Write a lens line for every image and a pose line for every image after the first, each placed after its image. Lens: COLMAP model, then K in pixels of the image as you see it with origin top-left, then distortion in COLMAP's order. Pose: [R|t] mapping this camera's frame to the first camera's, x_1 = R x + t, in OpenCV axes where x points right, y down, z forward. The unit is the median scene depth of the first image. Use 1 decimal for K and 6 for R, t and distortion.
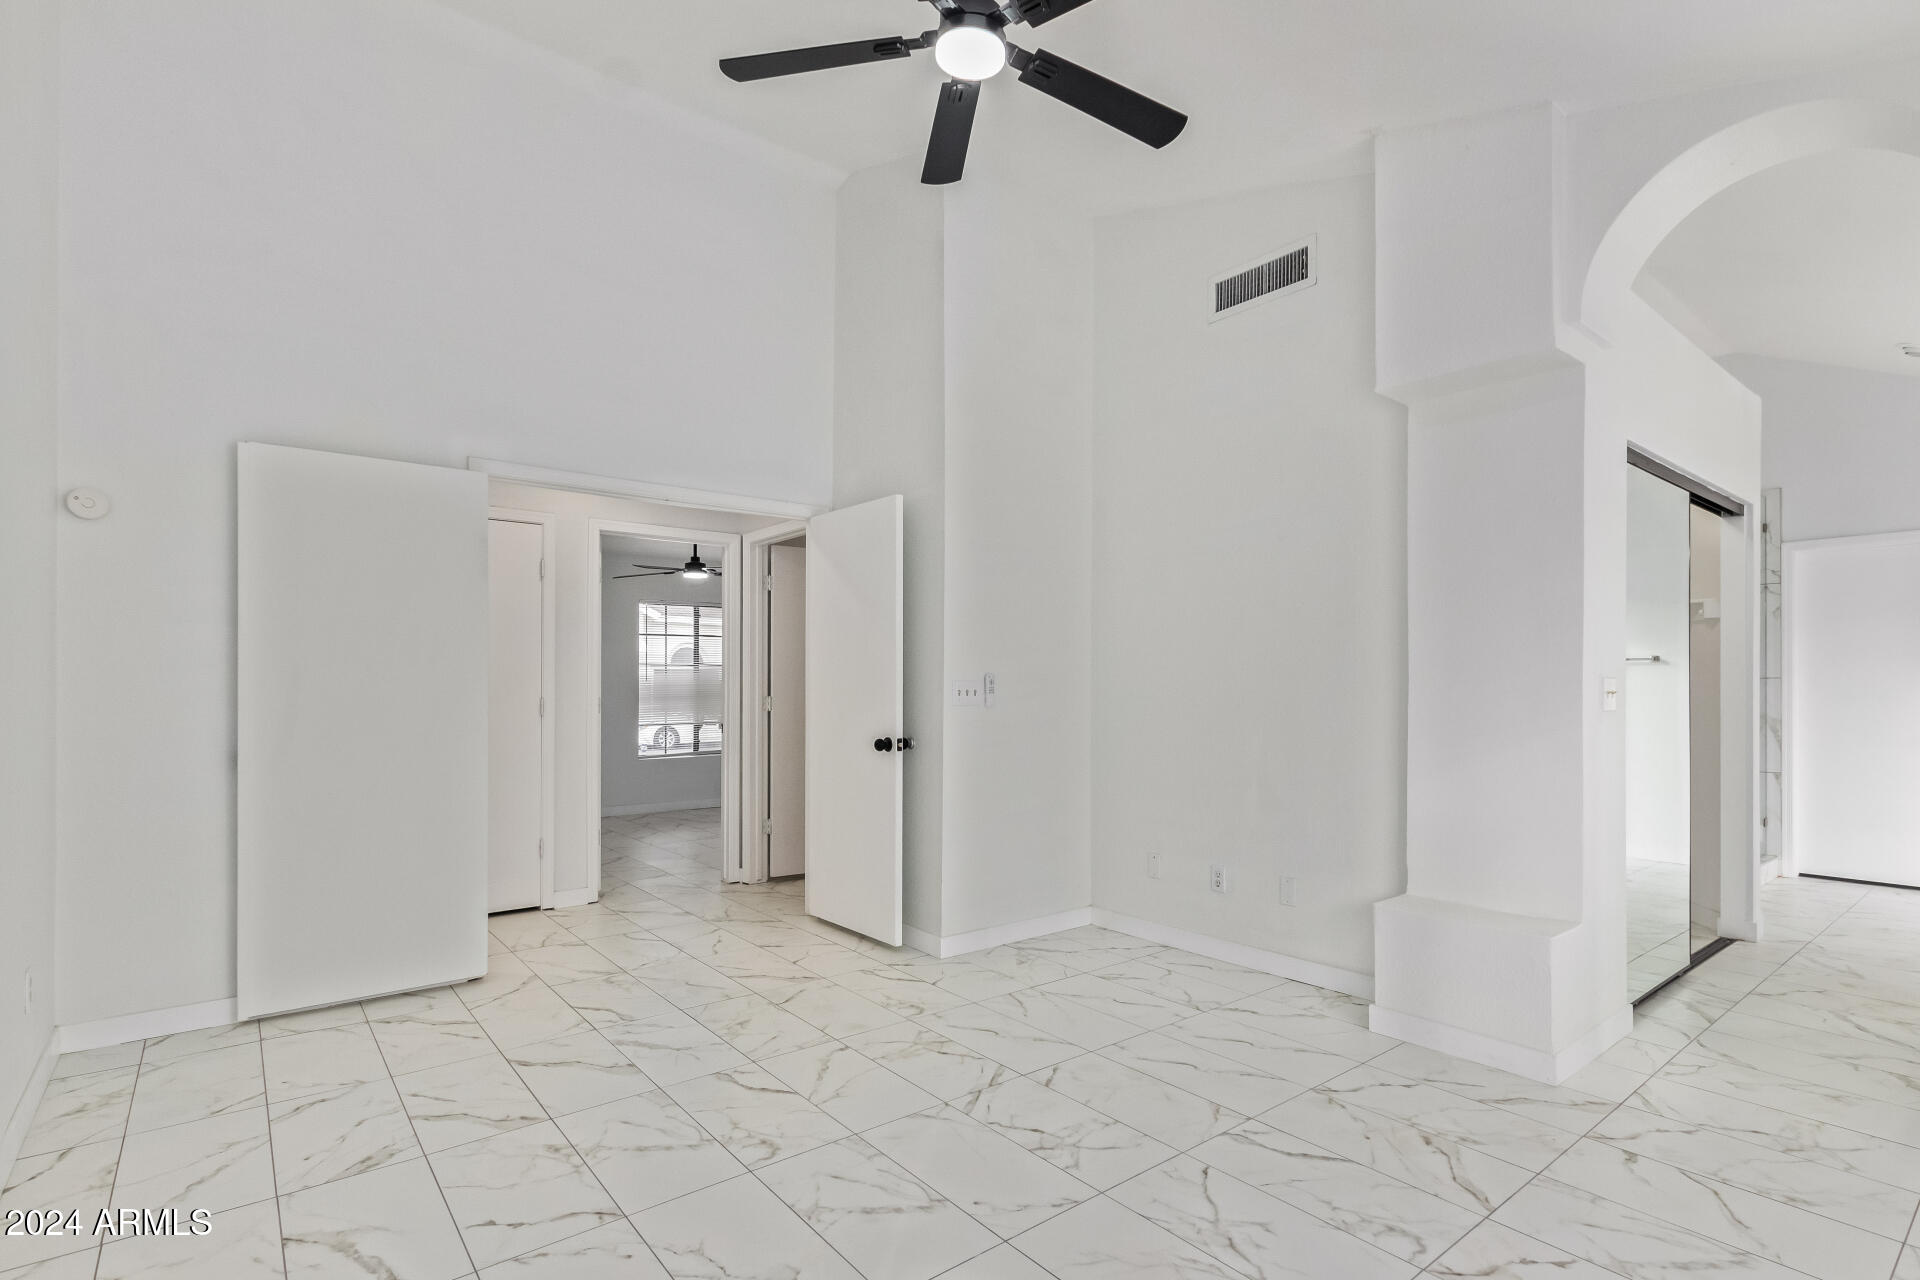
lens RADIAL K [[914.1, 0, 993.1], [0, 914.1, 684.3], [0, 0, 1]] dist [0.015435, 0.000291]
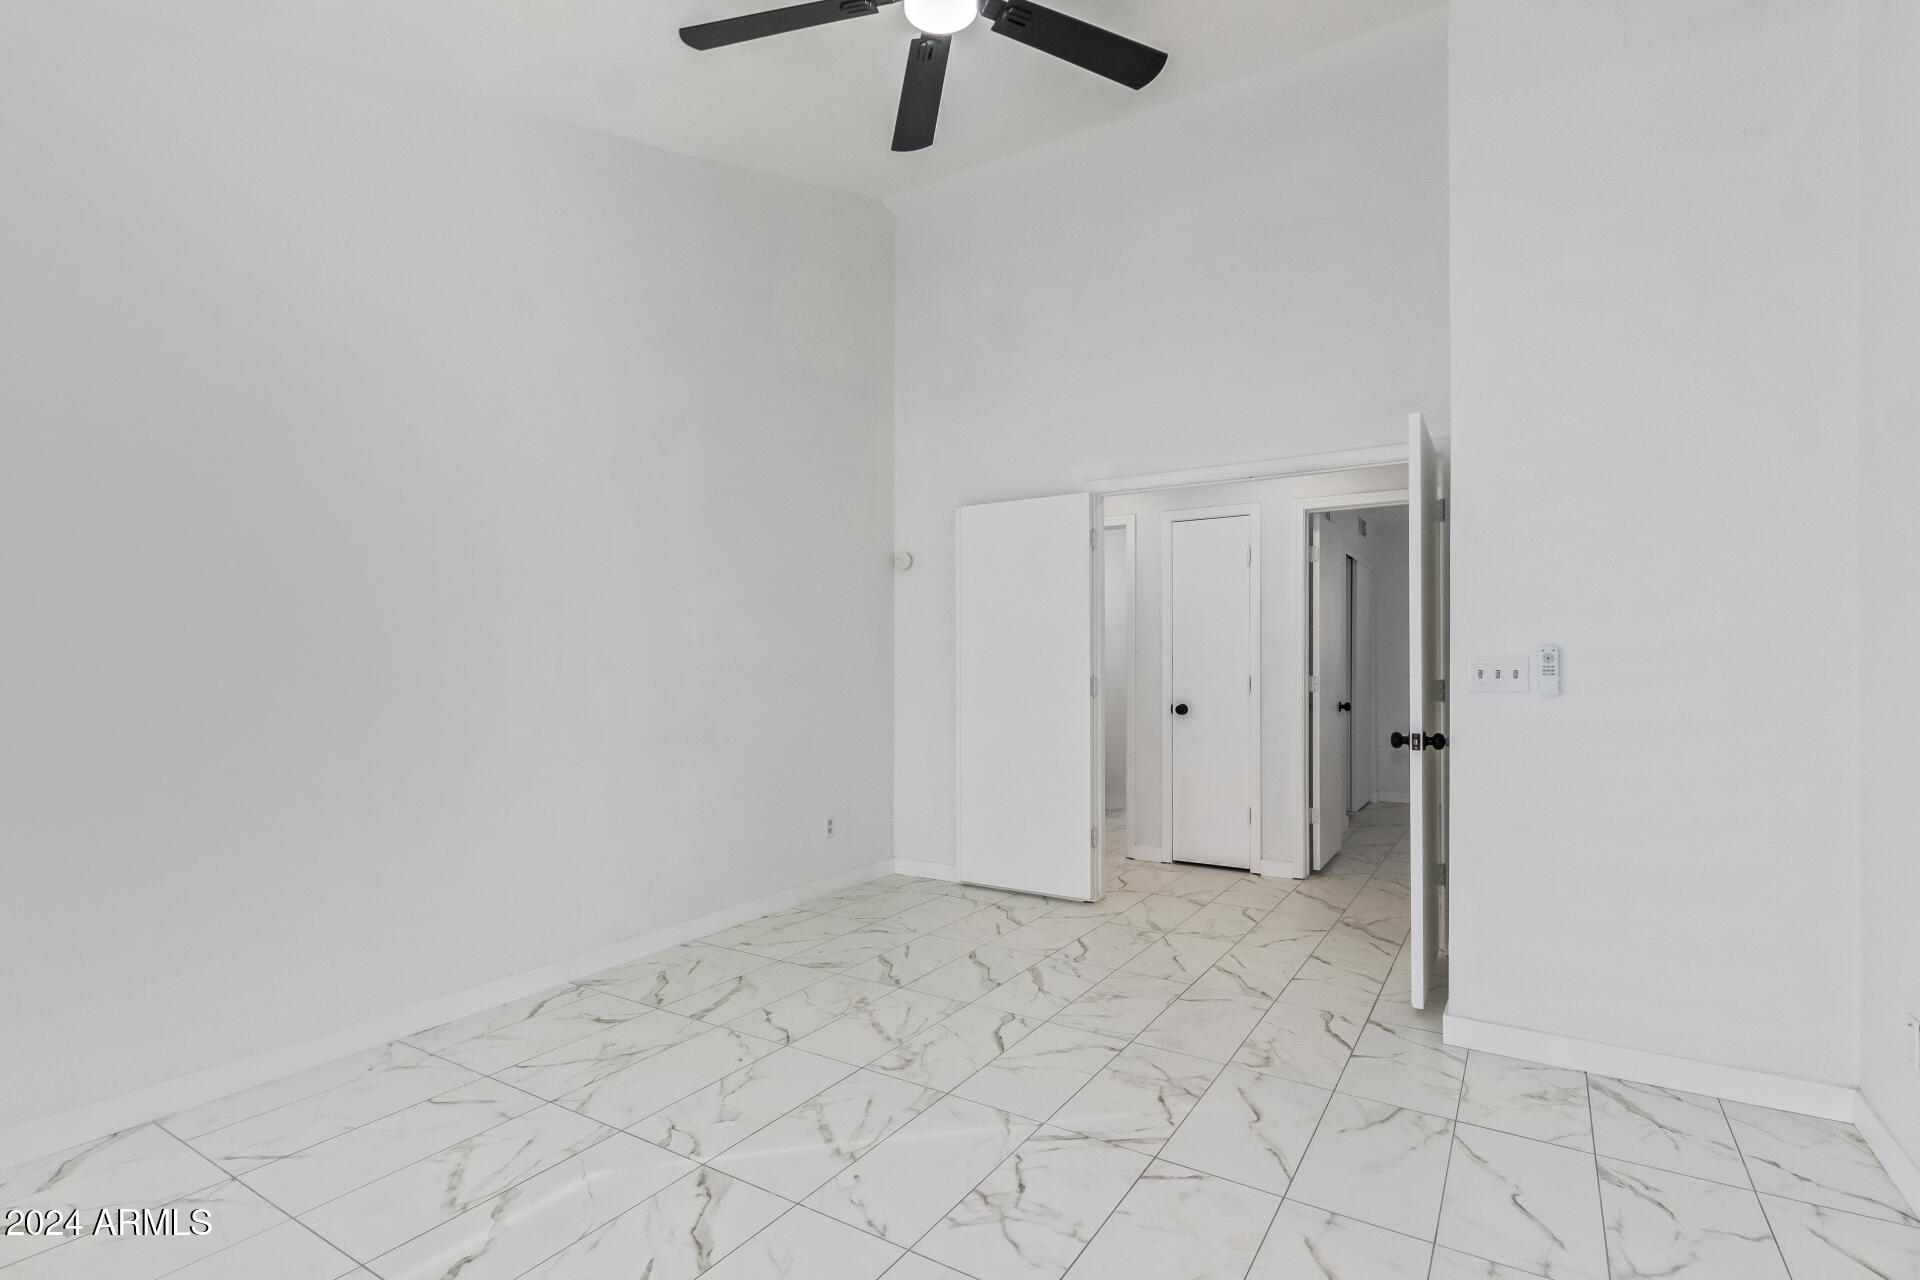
lens RADIAL K [[914.1, 0, 954.2], [0, 914.1, 656.5], [0, 0, 1]] dist [0.015435, 0.000291]
pose [[0.319387, -0.009438, -0.947577, 0.638979], [0.004241, 0.999955, -0.008530, 0.000575], [0.947615, -0.001294, 0.319413, 0.508048]]
